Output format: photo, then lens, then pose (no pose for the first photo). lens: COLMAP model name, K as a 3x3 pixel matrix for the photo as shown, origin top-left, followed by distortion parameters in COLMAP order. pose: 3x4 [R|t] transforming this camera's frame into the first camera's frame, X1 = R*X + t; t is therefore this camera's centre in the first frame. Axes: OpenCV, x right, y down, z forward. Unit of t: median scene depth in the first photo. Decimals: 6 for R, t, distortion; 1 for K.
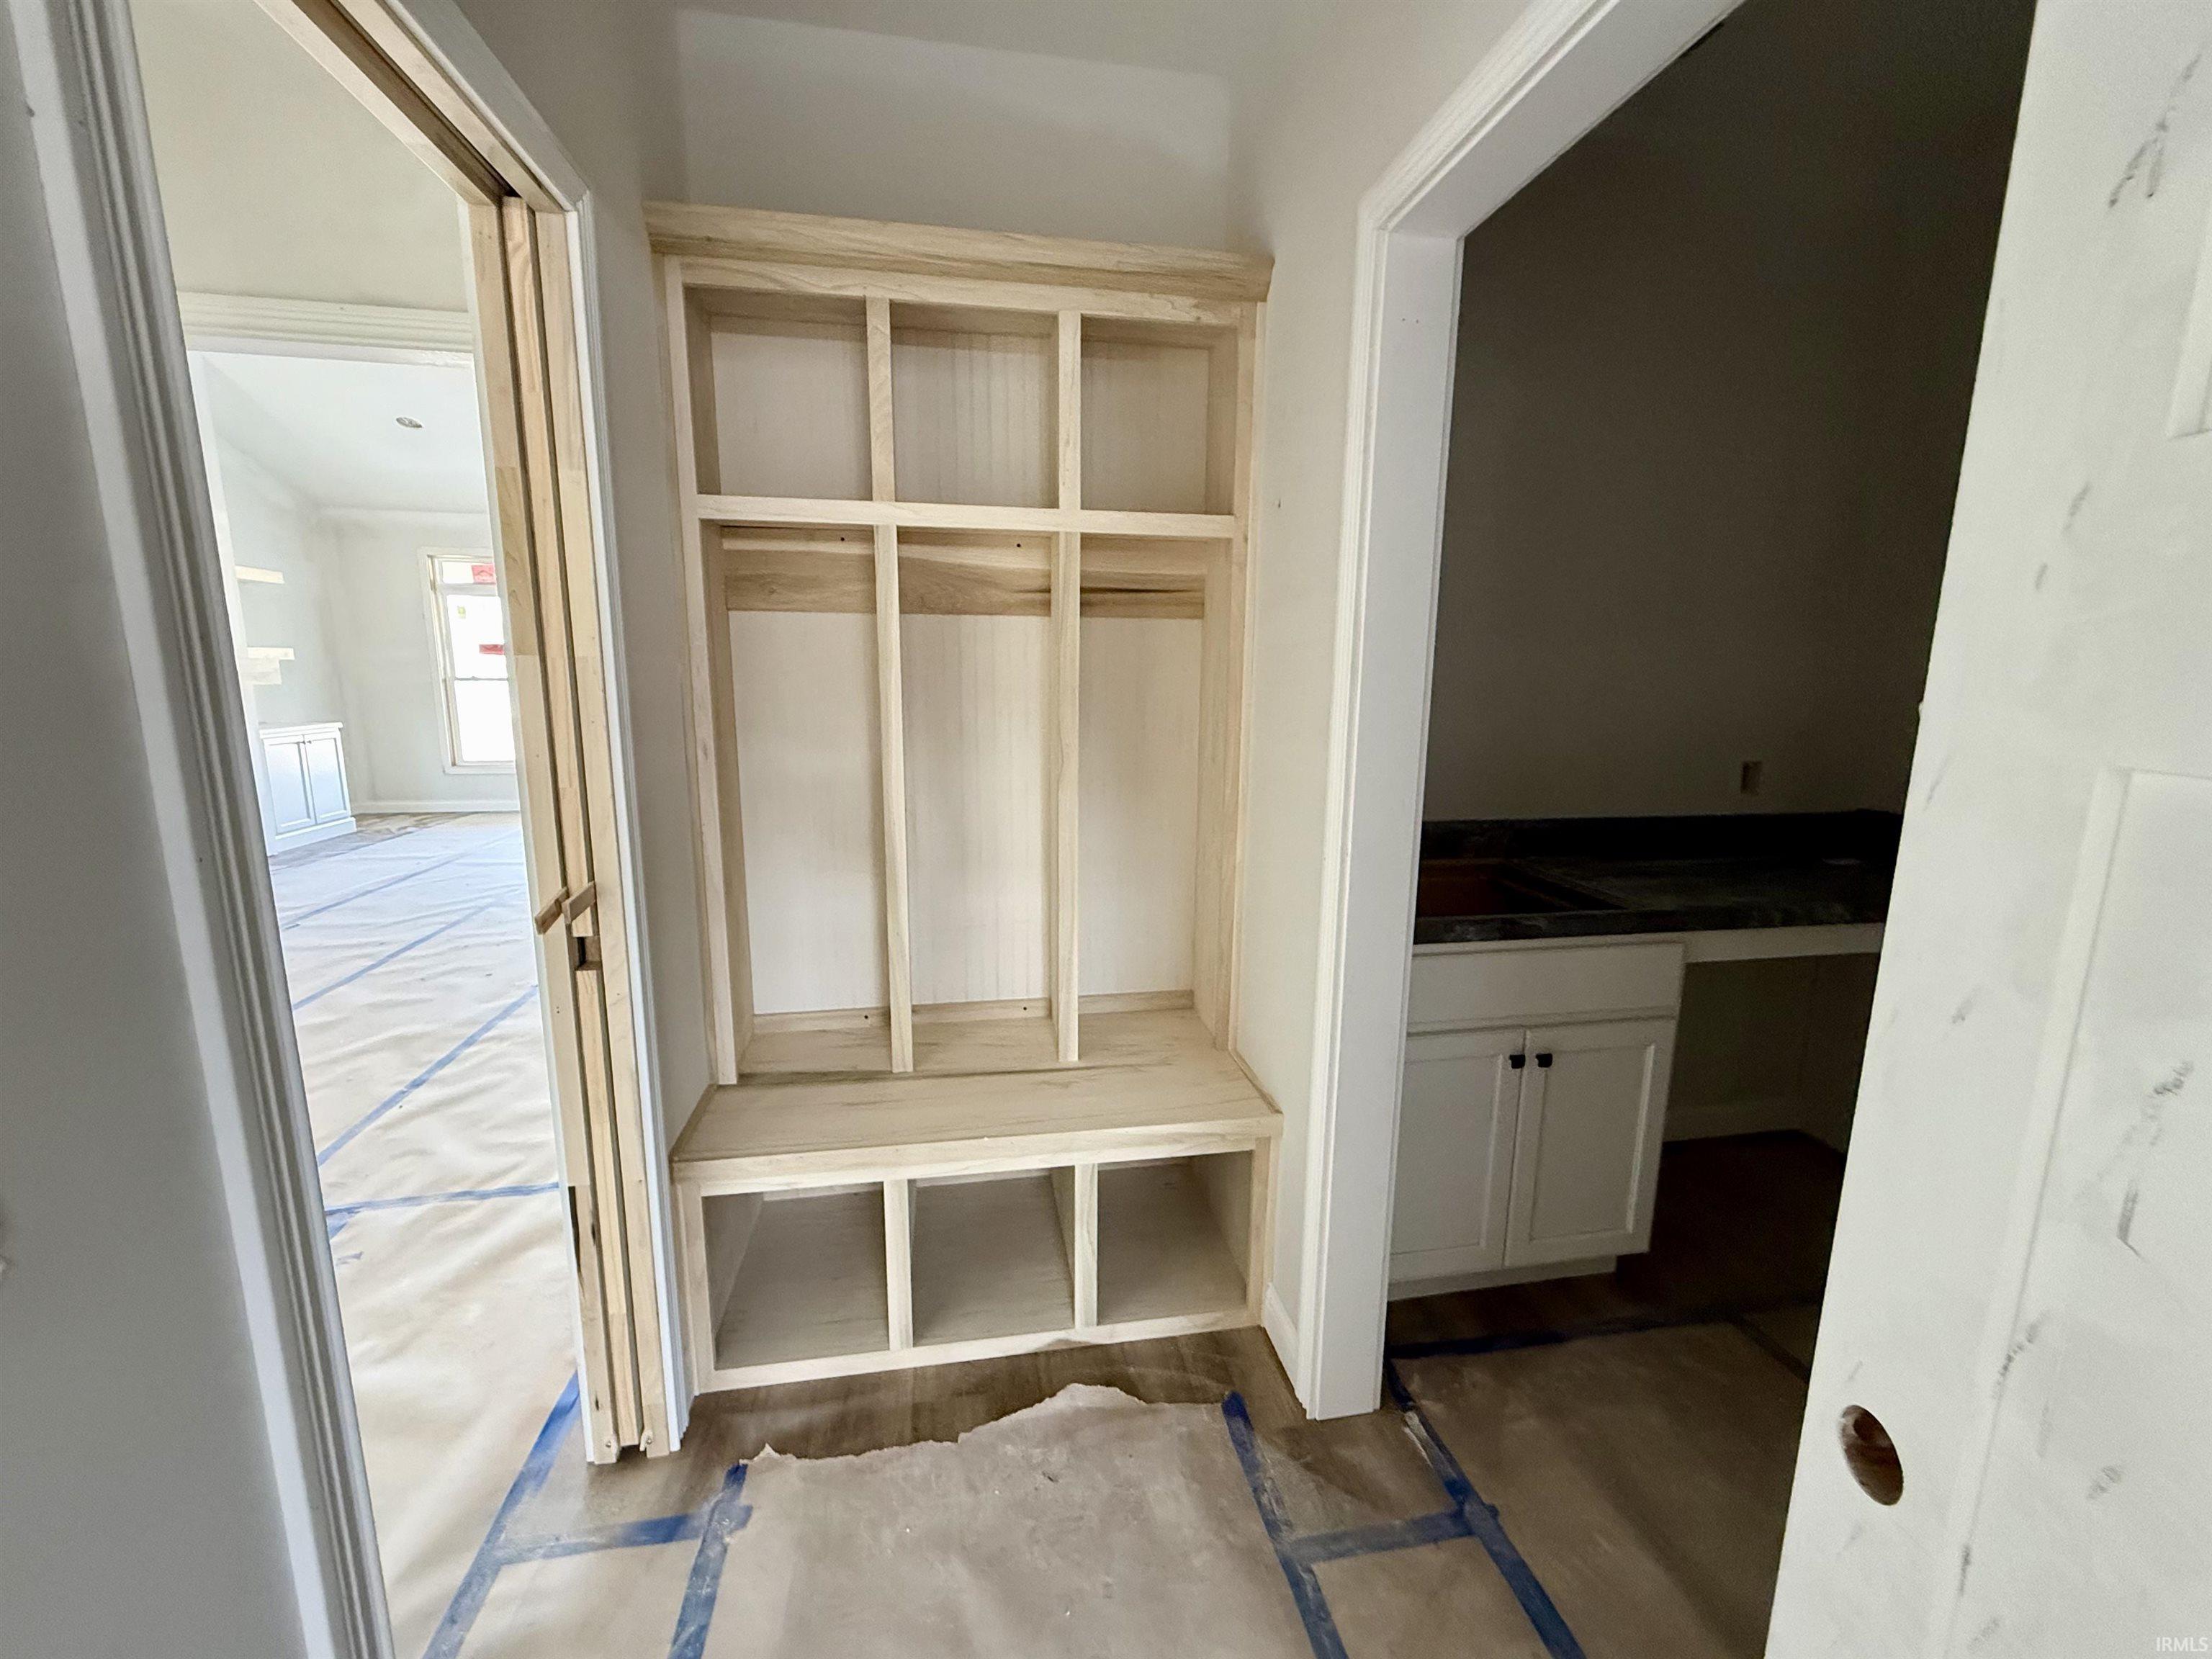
lens RADIAL K [[883.5, 0, 1103.5], [0, 883.5, 825.8], [0, 0, 1]] dist [0.001051, 0.000080]
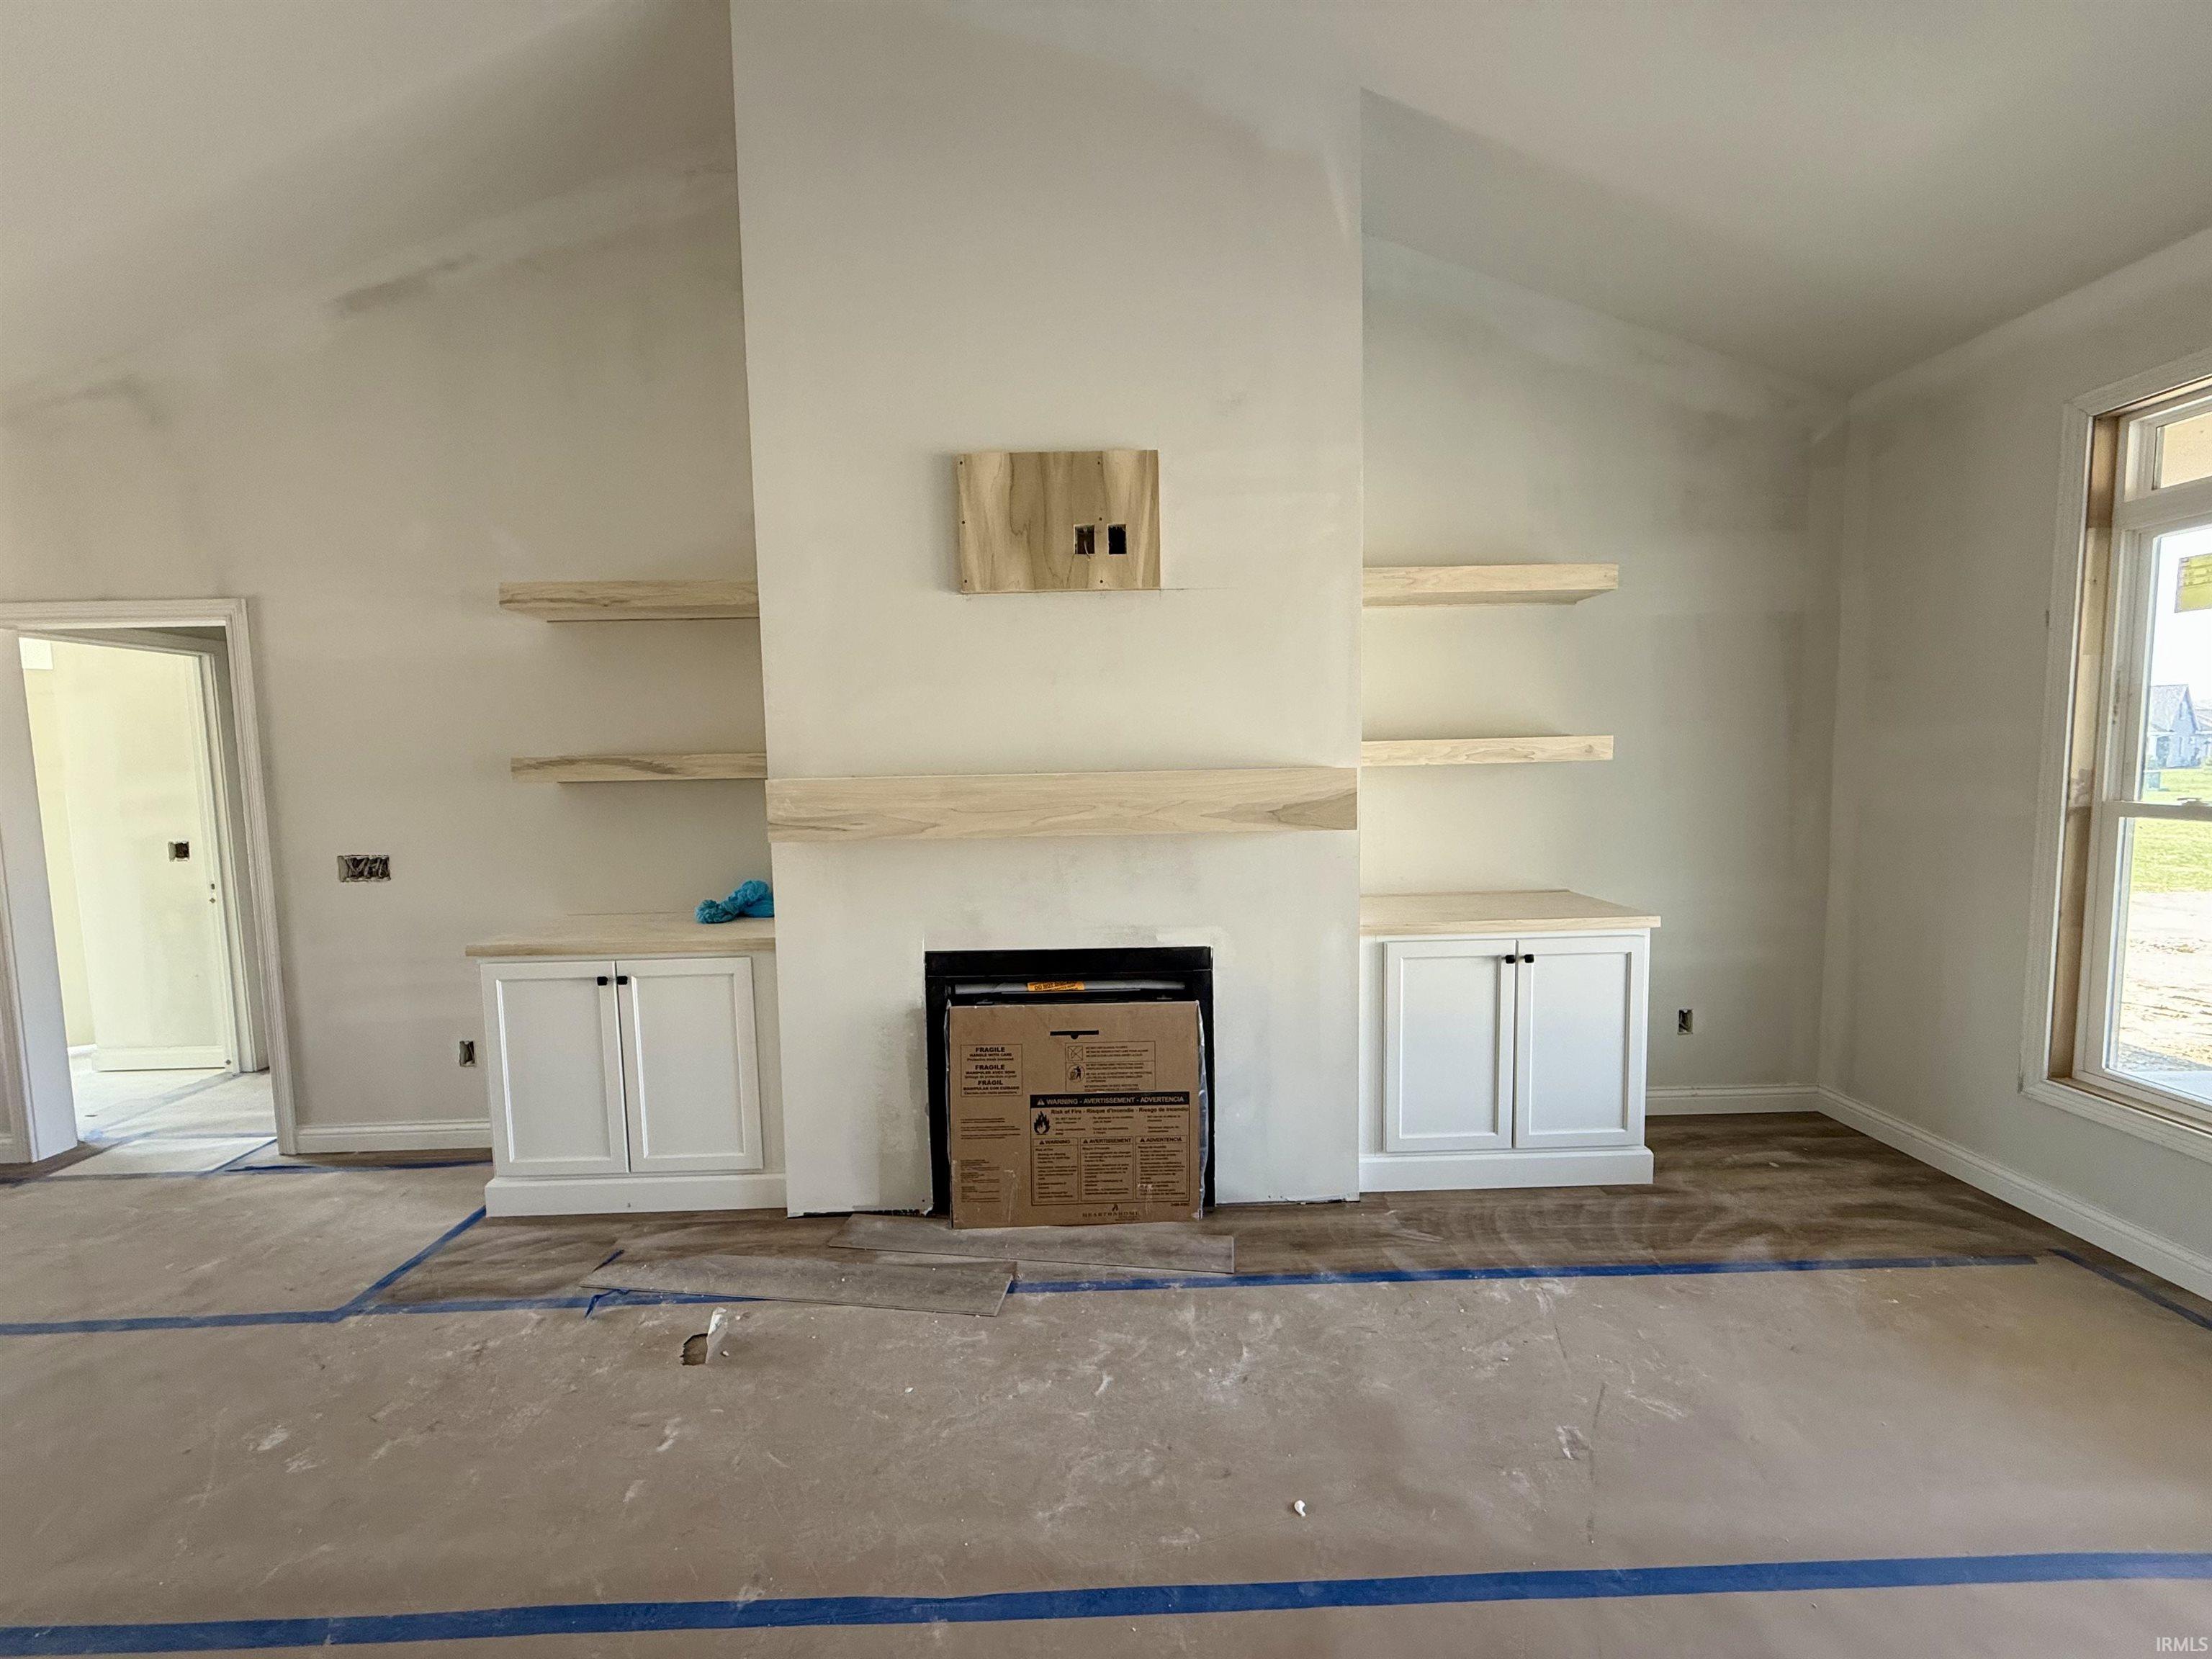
lens RADIAL K [[883.5, 0, 1103.5], [0, 883.5, 825.8], [0, 0, 1]] dist [0.001051, 0.000080]
pose [[-0.154560, 0.070018, -0.985499, -0.415441], [-0.149336, 0.984369, 0.093358, -0.149337], [0.976632, 0.161600, -0.141688, 0.769499]]
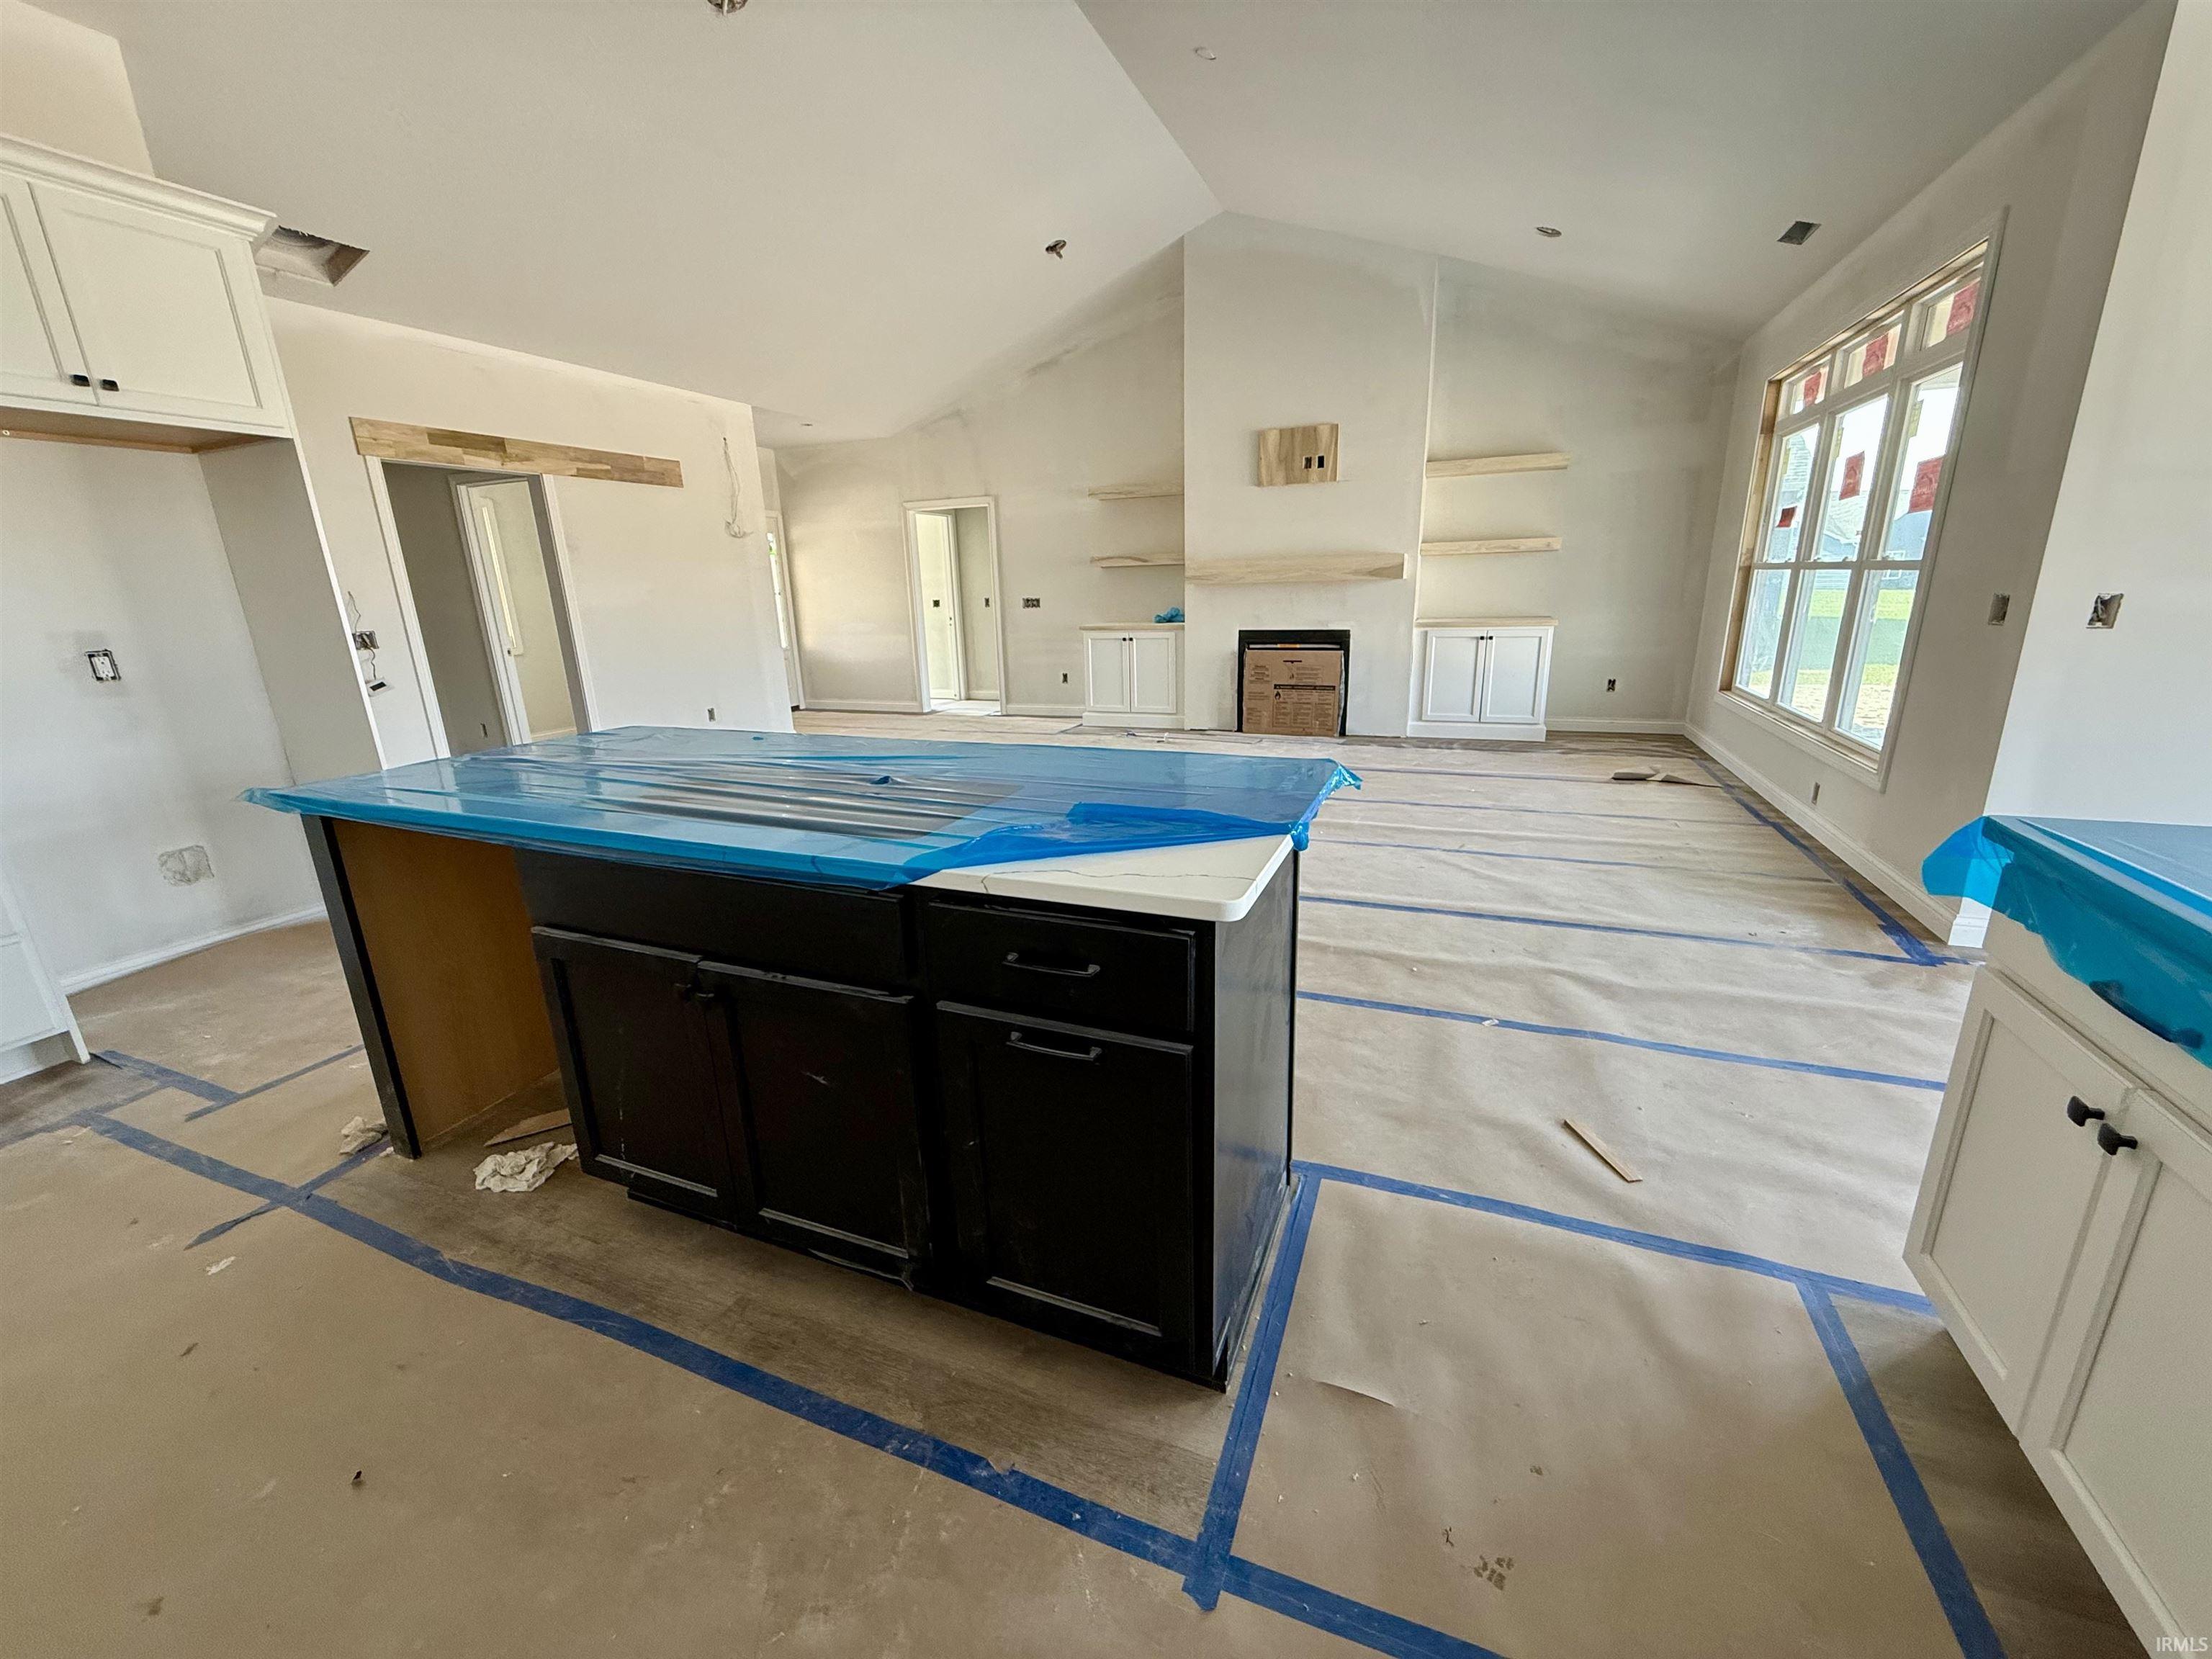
lens RADIAL K [[883.5, 0, 1103.5], [0, 883.5, 825.8], [0, 0, 1]] dist [0.001051, 0.000080]
pose [[-0.530481, 0.229403, -0.816066, 0.161502], [-0.121688, 0.932108, 0.341126, -0.164690], [0.838917, 0.280266, -0.466550, 1.043779]]
